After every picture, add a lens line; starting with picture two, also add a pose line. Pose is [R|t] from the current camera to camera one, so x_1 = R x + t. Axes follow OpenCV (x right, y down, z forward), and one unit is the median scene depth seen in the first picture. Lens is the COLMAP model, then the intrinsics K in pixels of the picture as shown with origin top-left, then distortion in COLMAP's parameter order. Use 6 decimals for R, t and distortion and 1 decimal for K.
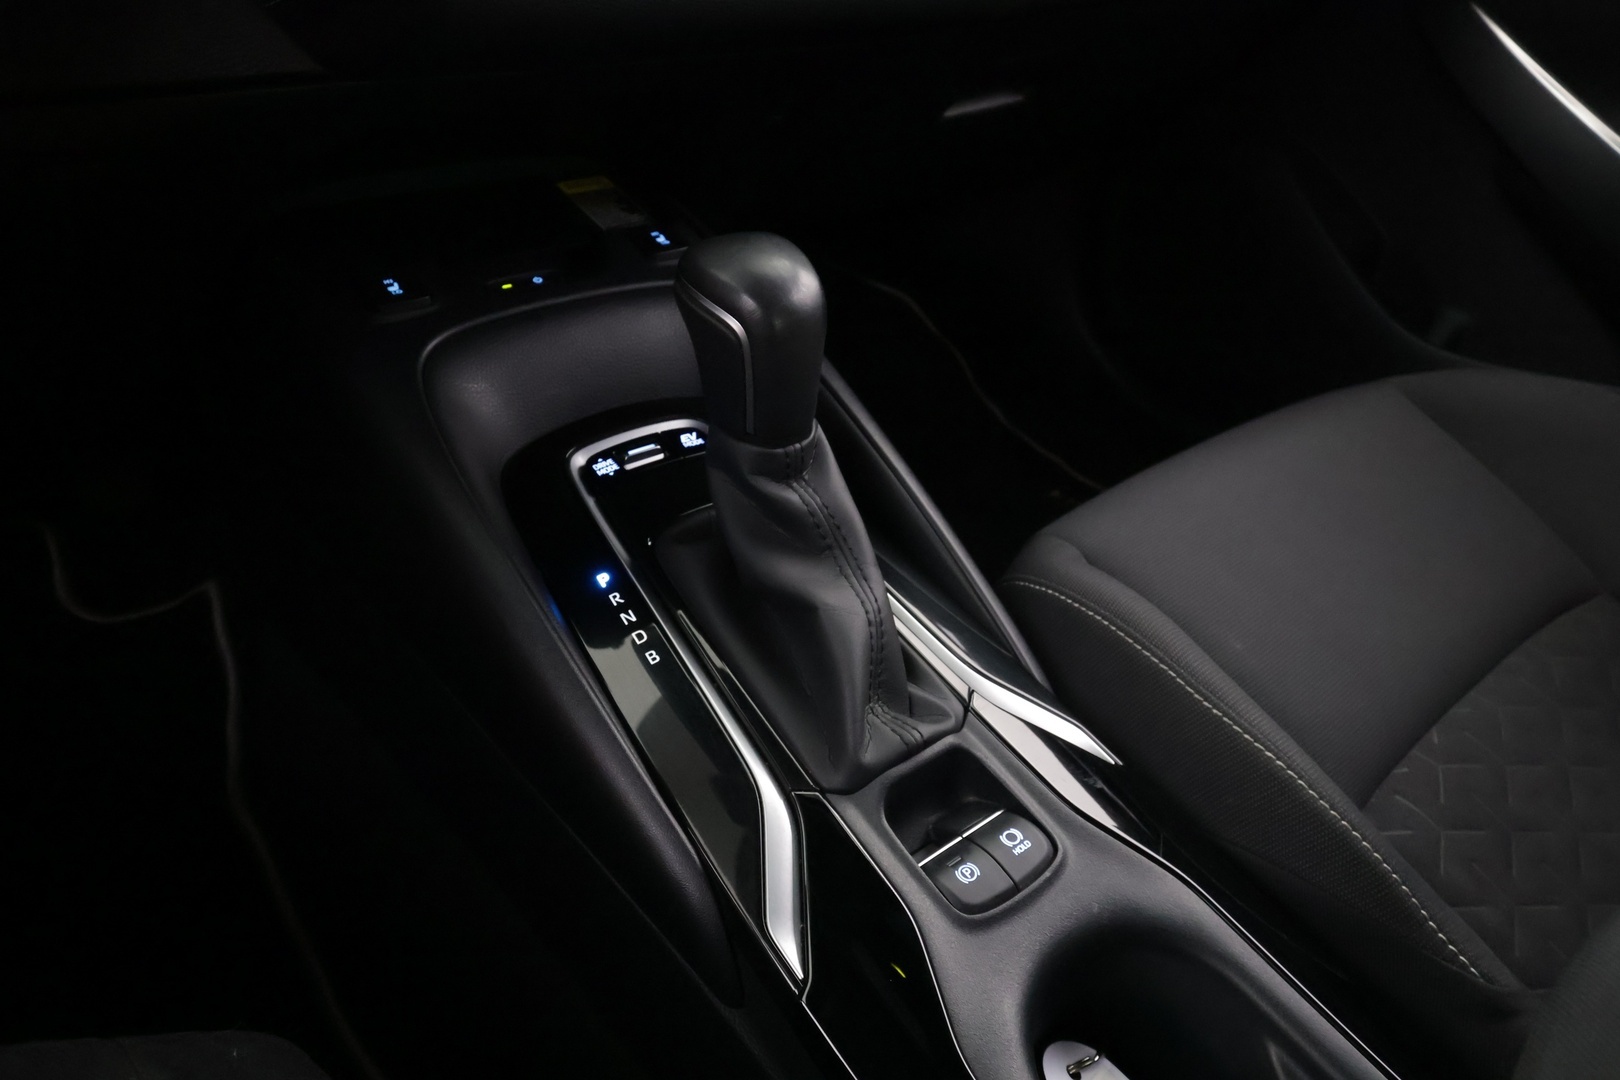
lens RADIAL K [[1124.4, 0, 810.0], [0, 1124.4, 540.0], [0, 0, 1]] dist [0.000763, 0.000875]
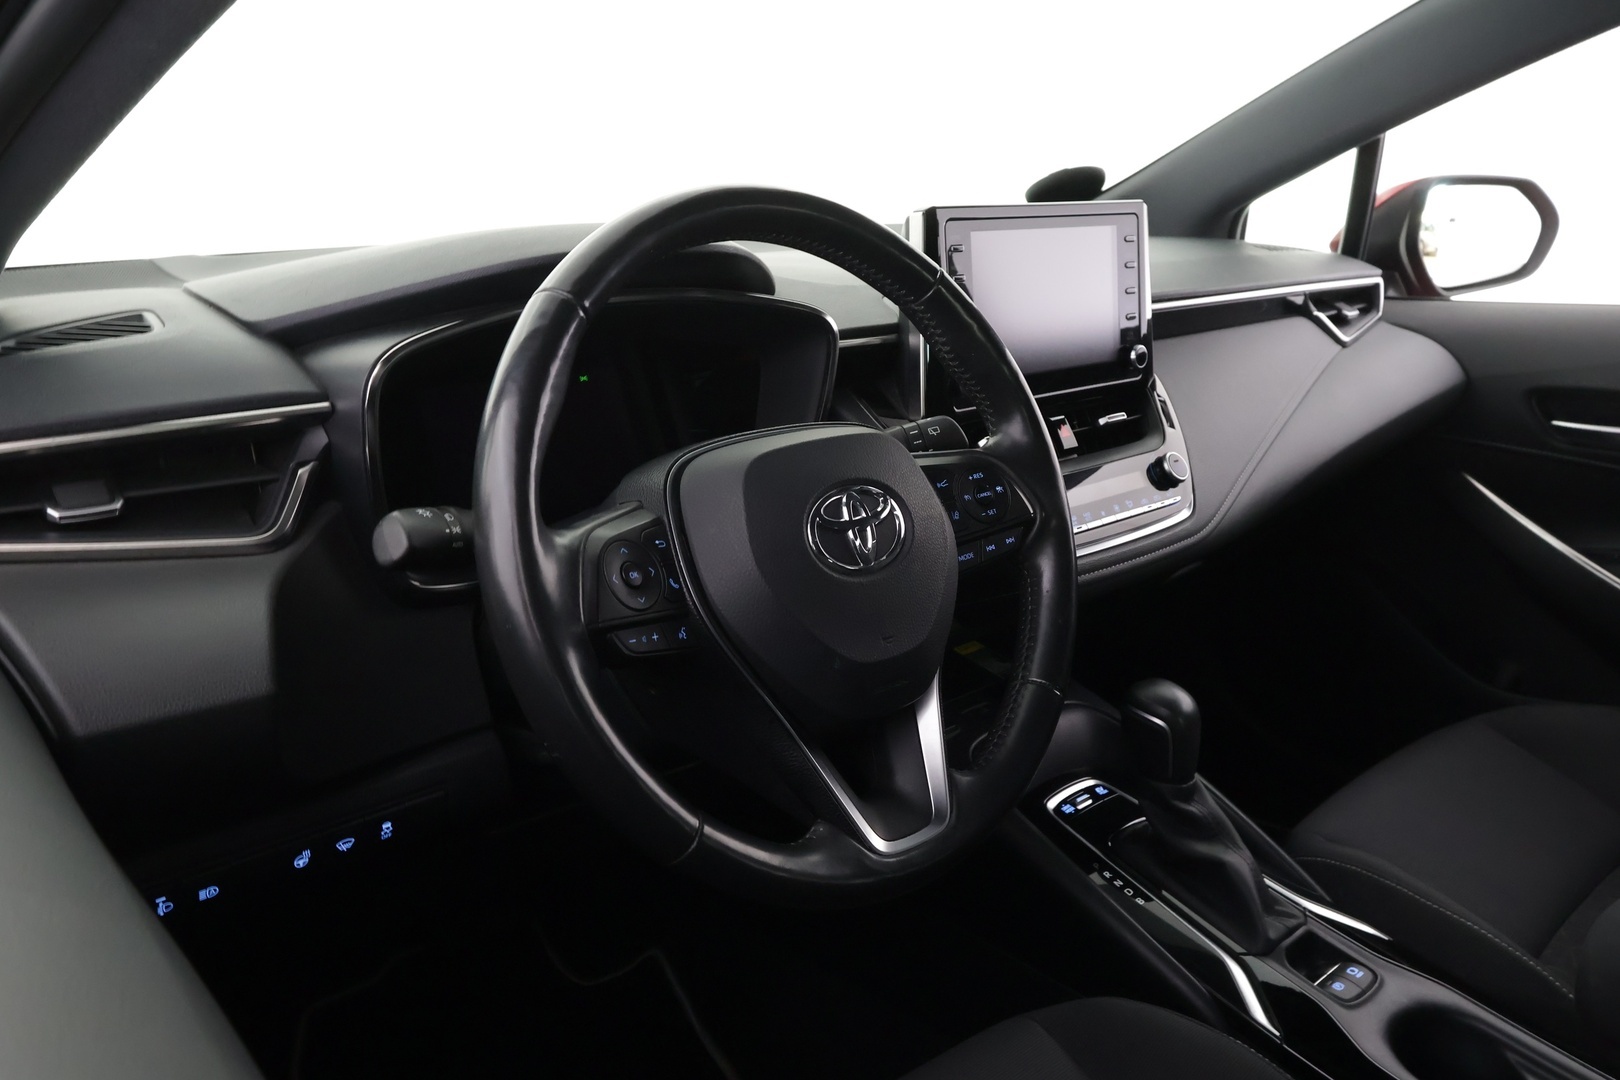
lens RADIAL K [[1341.8, 0, 810.0], [0, 1341.8, 540.0], [0, 0, 1]] dist [-0.003607, -0.005984]
pose [[0.995075, -0.091990, 0.036928, -0.706117], [0.098938, 0.944590, -0.312988, 0.178185], [-0.006090, 0.315100, 0.949039, -1.302772]]
